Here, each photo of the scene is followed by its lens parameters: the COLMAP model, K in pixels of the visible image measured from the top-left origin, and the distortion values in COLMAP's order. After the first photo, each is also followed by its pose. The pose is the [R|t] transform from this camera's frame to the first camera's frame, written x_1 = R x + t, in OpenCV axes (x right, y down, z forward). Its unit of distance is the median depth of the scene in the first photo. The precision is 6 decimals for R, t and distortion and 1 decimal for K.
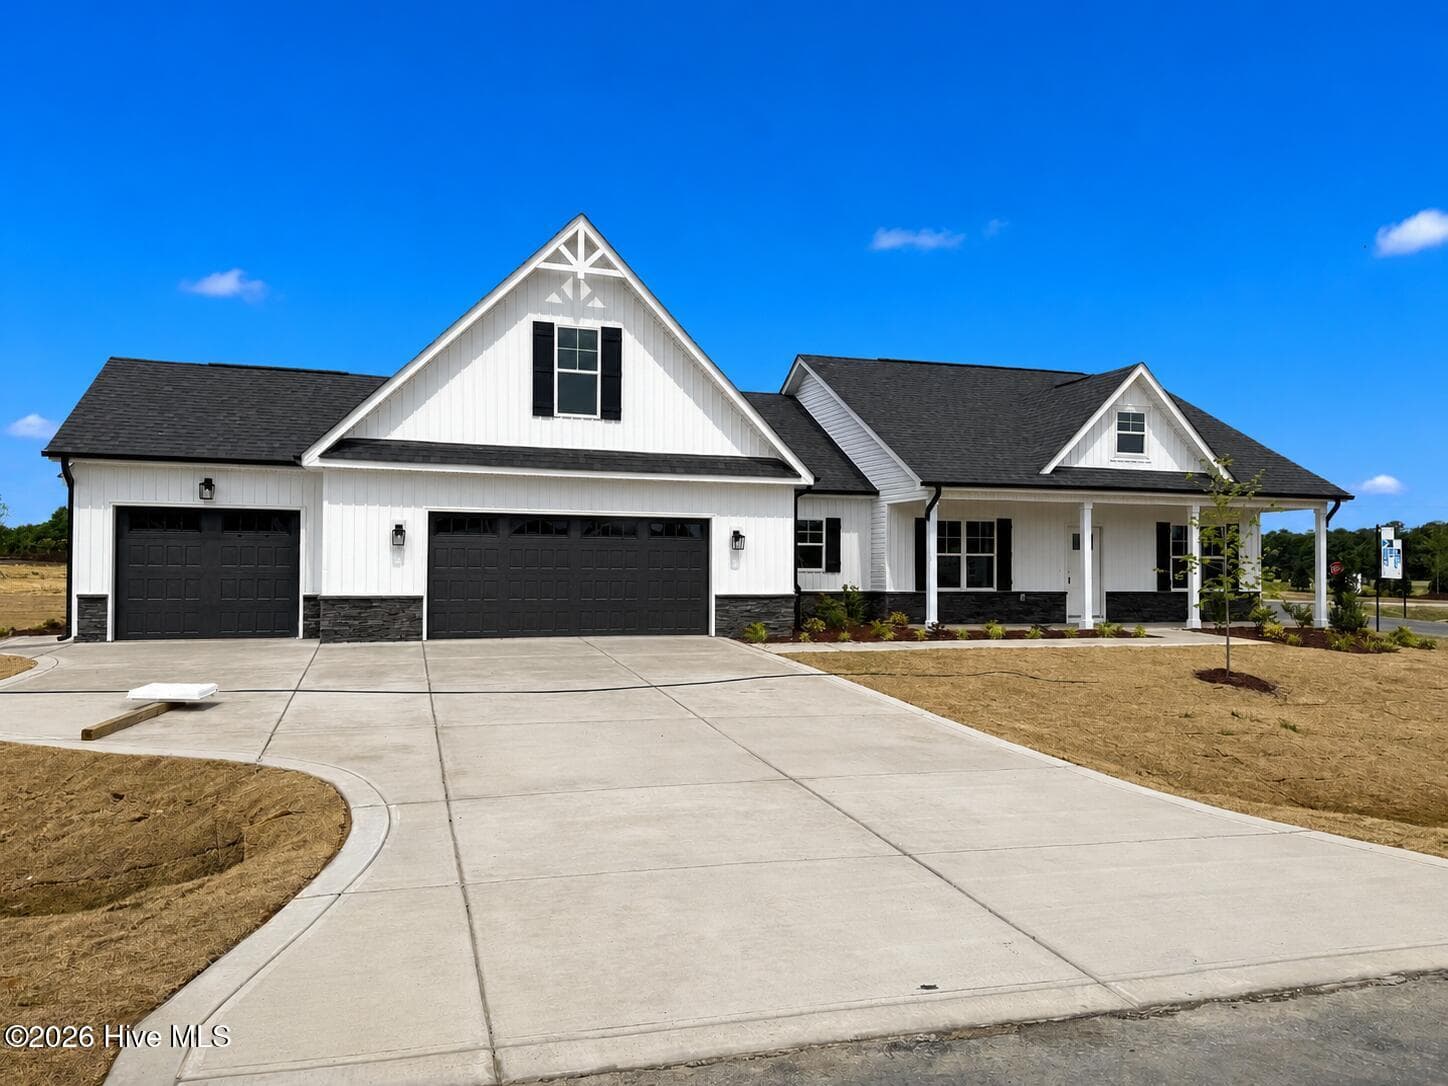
lens RADIAL K [[1044.4, 0, 713.5], [0, 1044.4, 545.7], [0, 0, 1]] dist [0.036735, -0.052934]
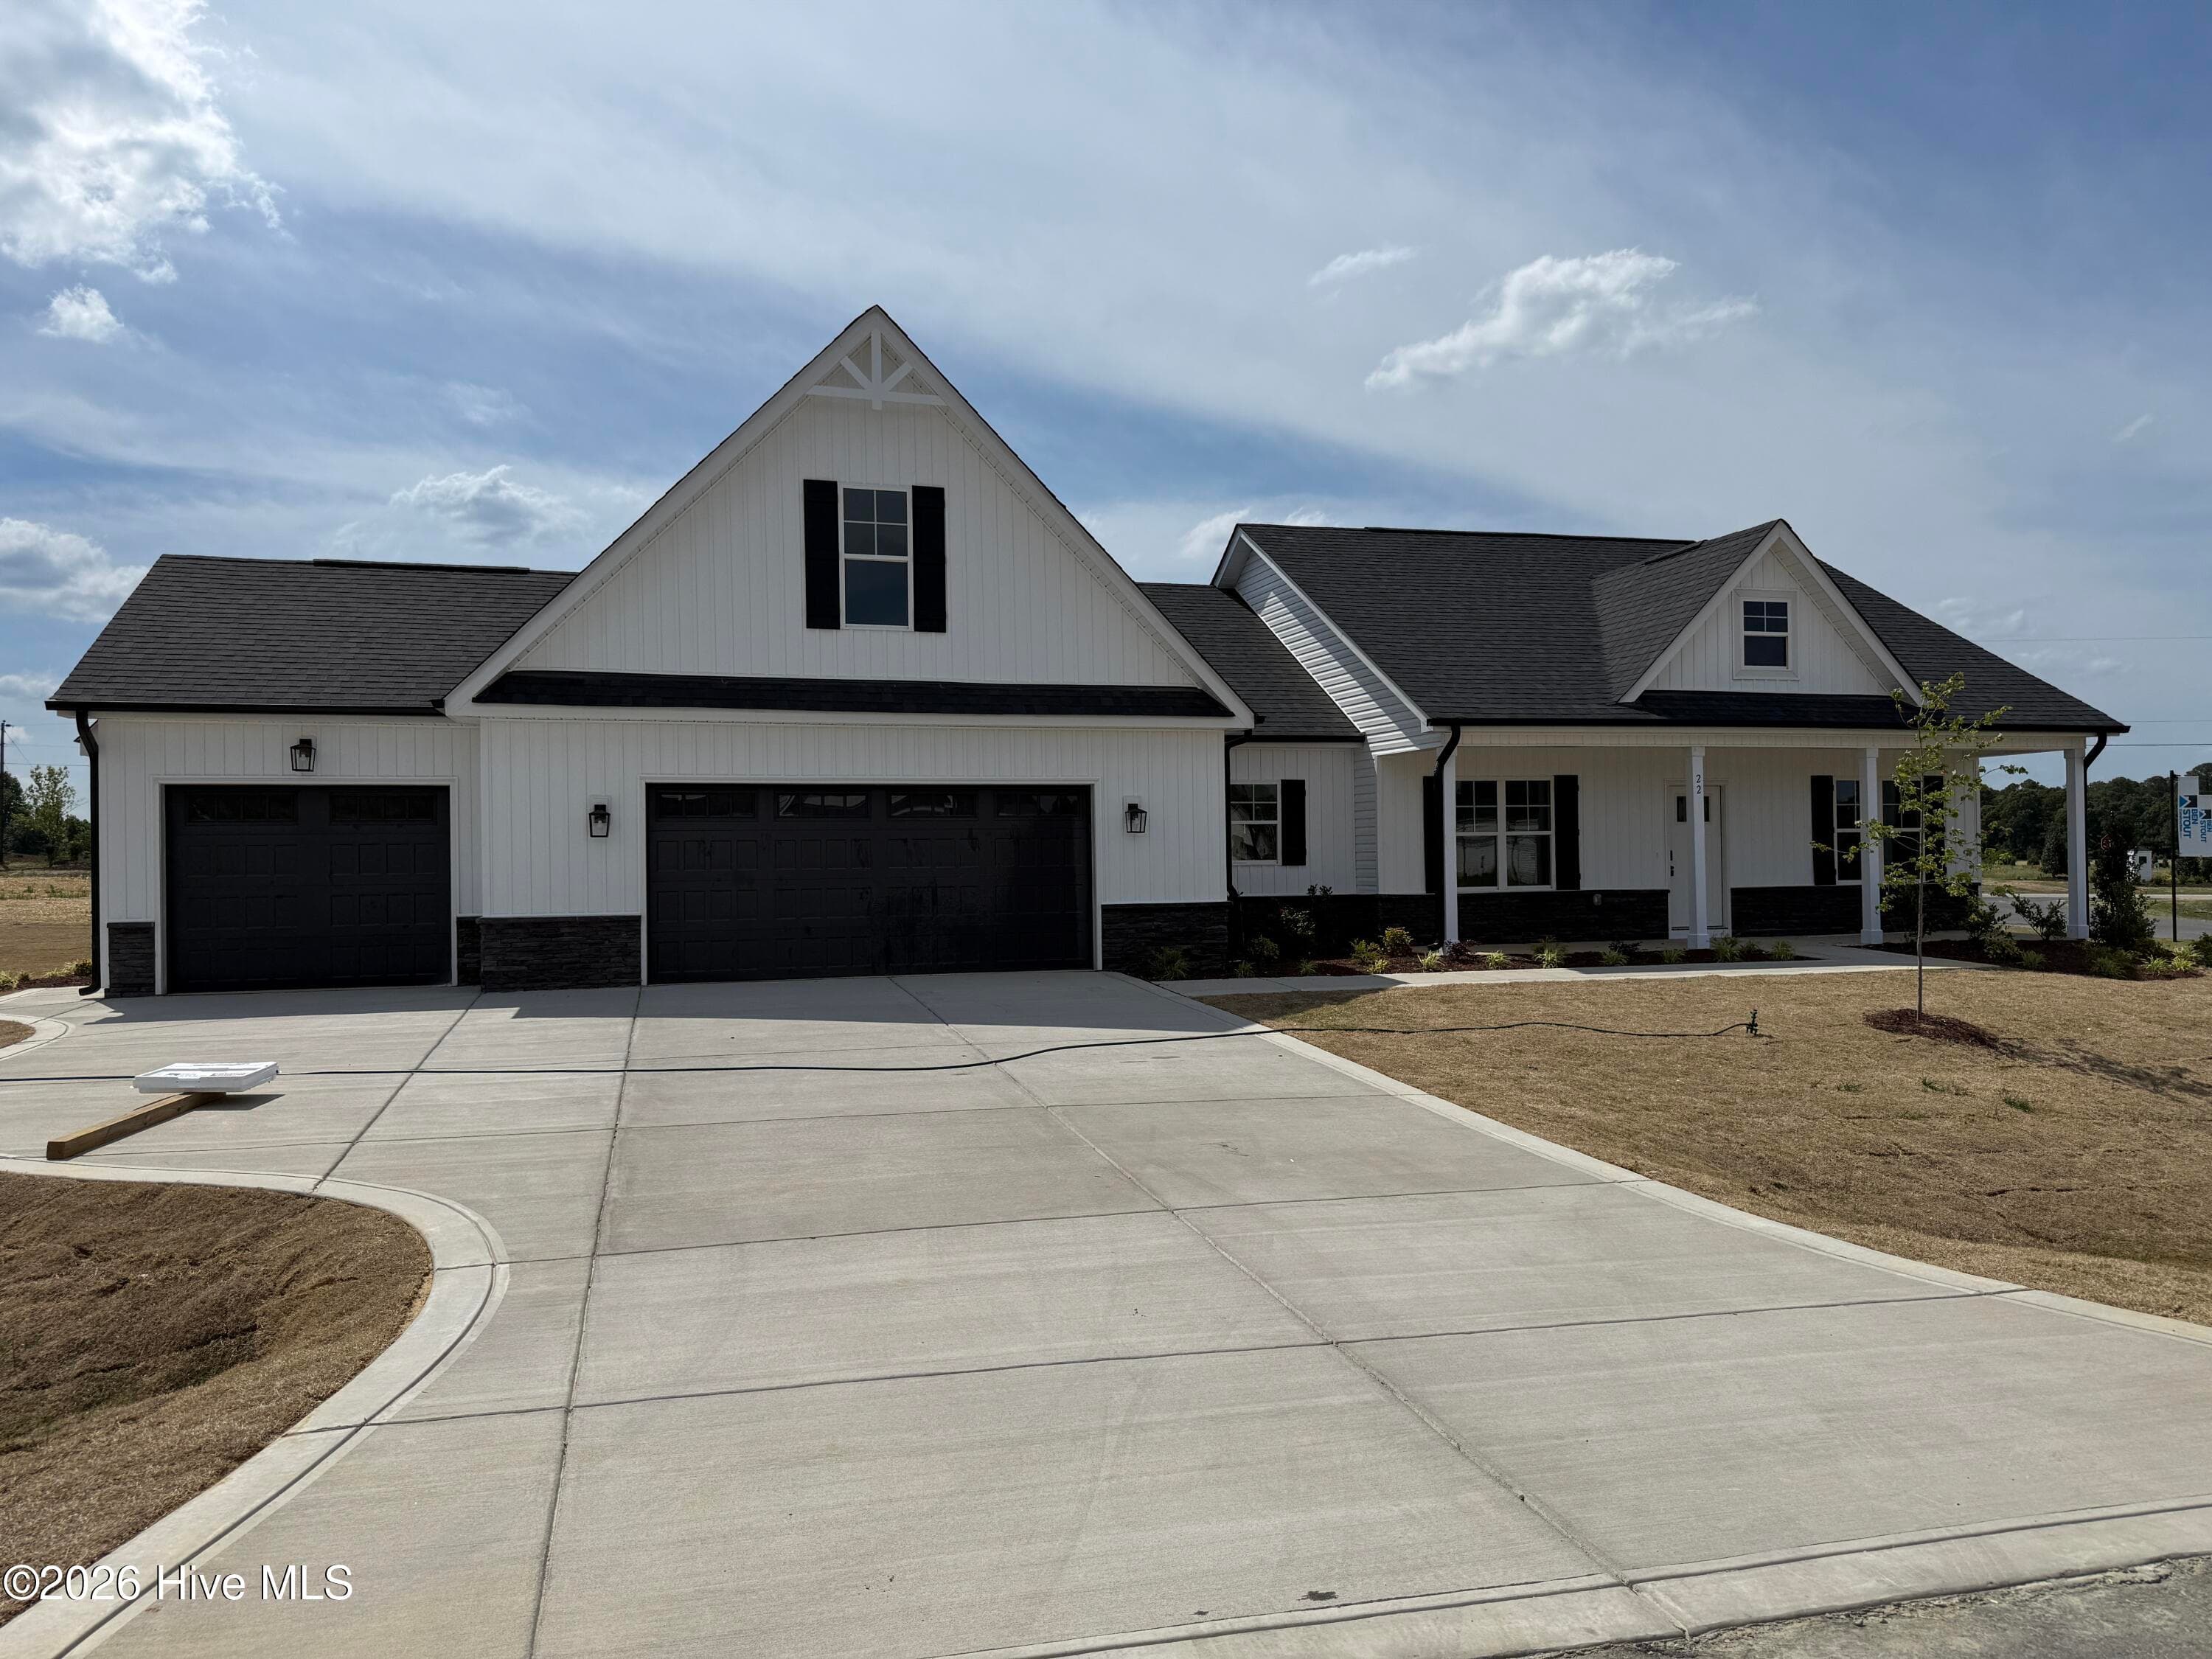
lens RADIAL K [[1595.4, 0, 1093.6], [0, 1595.4, 845.4], [0, 0, 1]] dist [0.036735, -0.052934]
pose [[0.999280, -0.020003, -0.032232, 0.028803], [0.020374, 0.999729, 0.011229, -0.000097], [0.031999, -0.011878, 0.999417, 0.031202]]
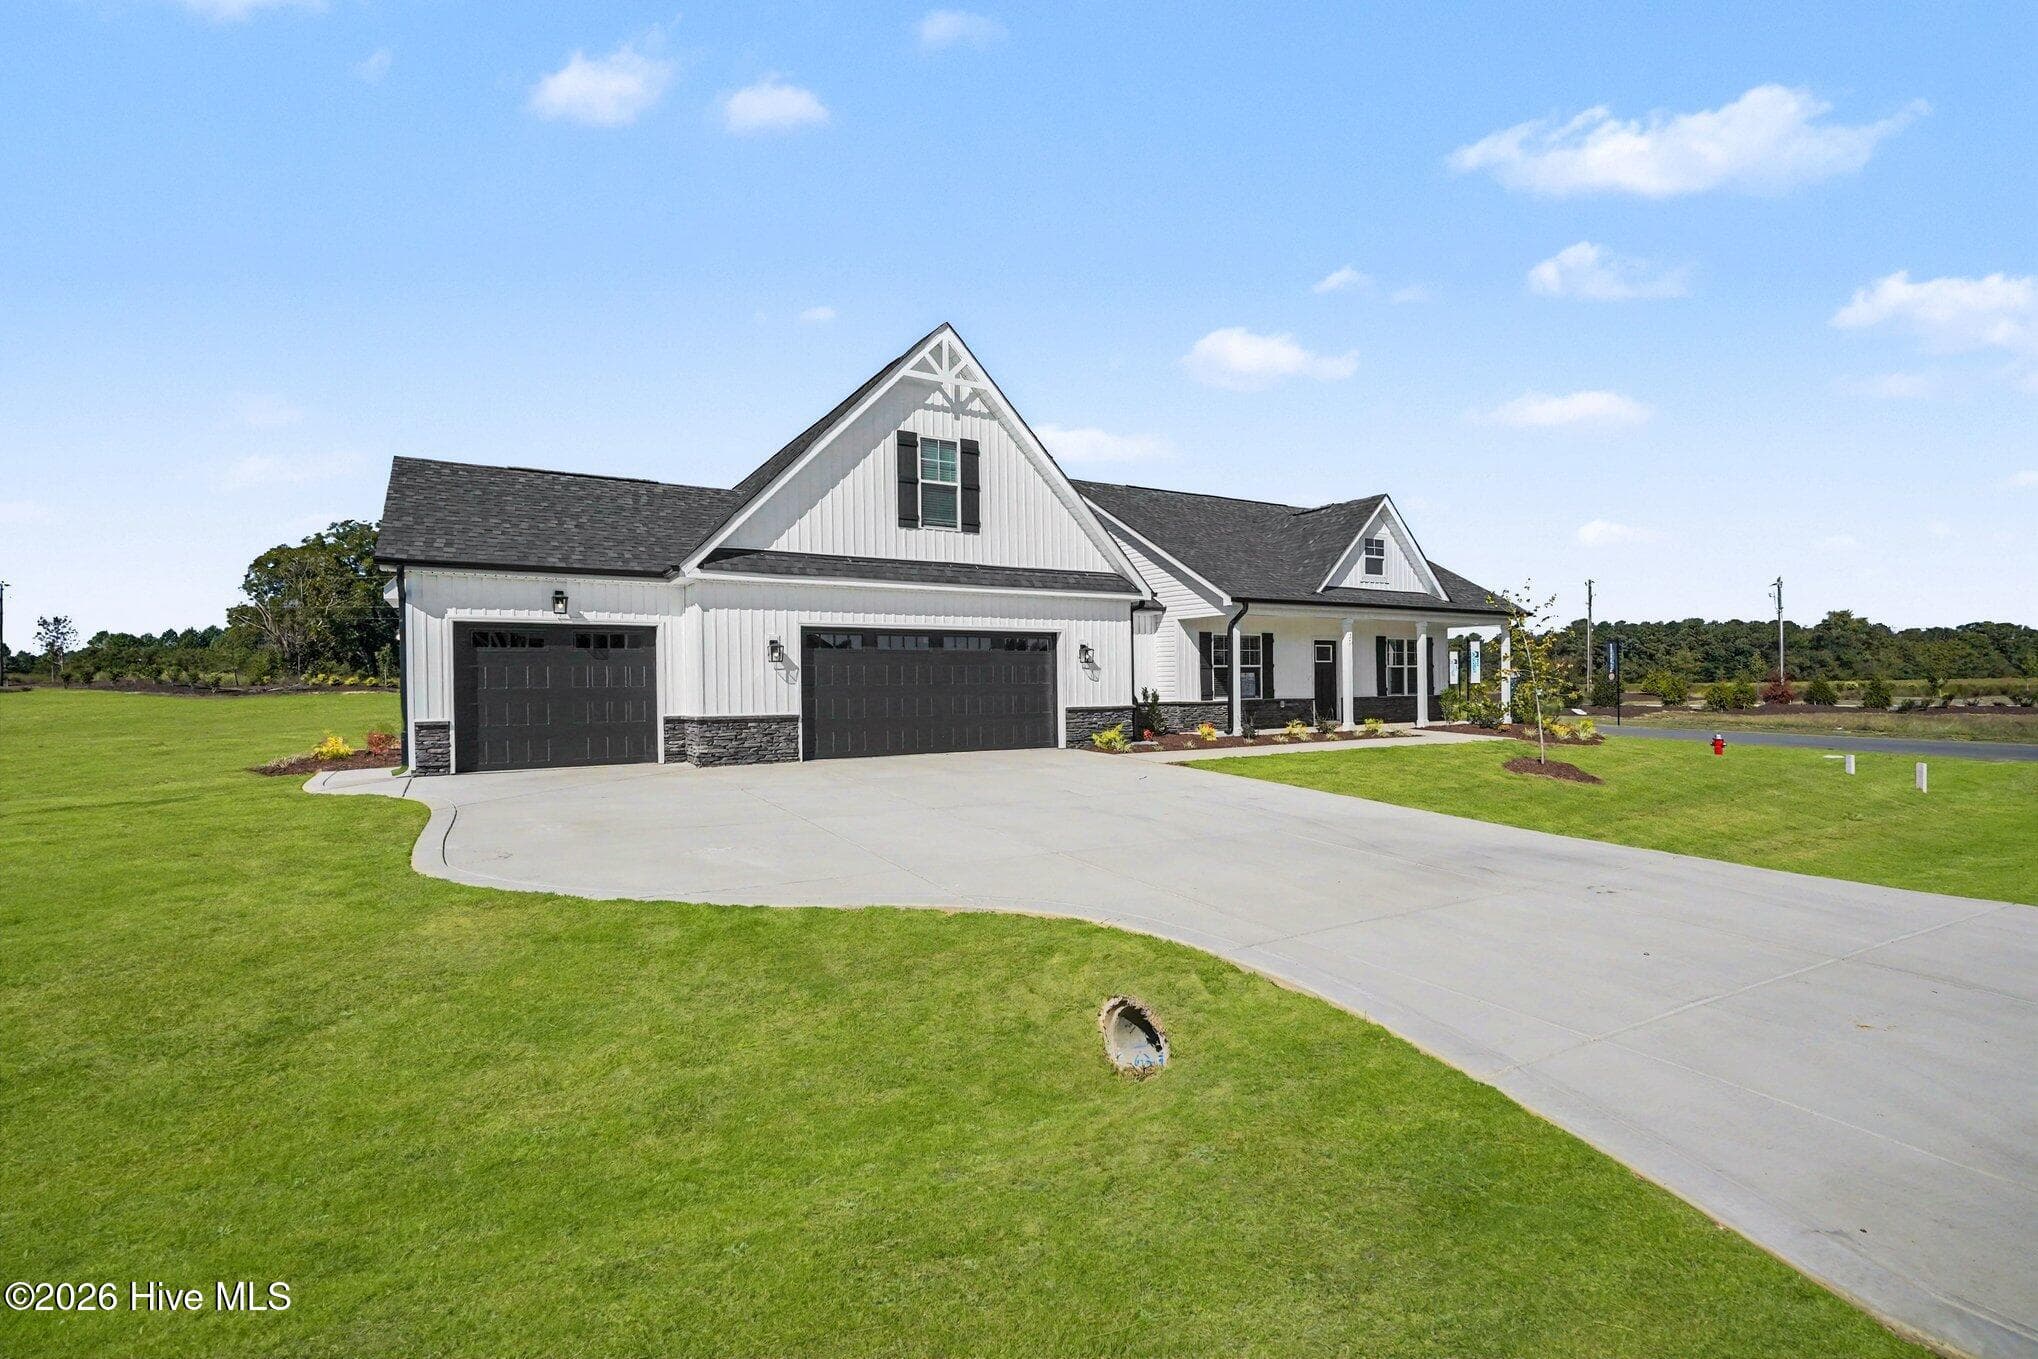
lens RADIAL K [[954.4, 0, 1014.8], [0, 954.4, 692.2], [0, 0, 1]] dist [-0.034361, -0.000743]
pose [[0.973710, -0.018651, 0.227026, -0.261174], [0.011818, 0.999436, 0.031420, 0.002014], [-0.227484, -0.027911, 0.973382, 0.101226]]
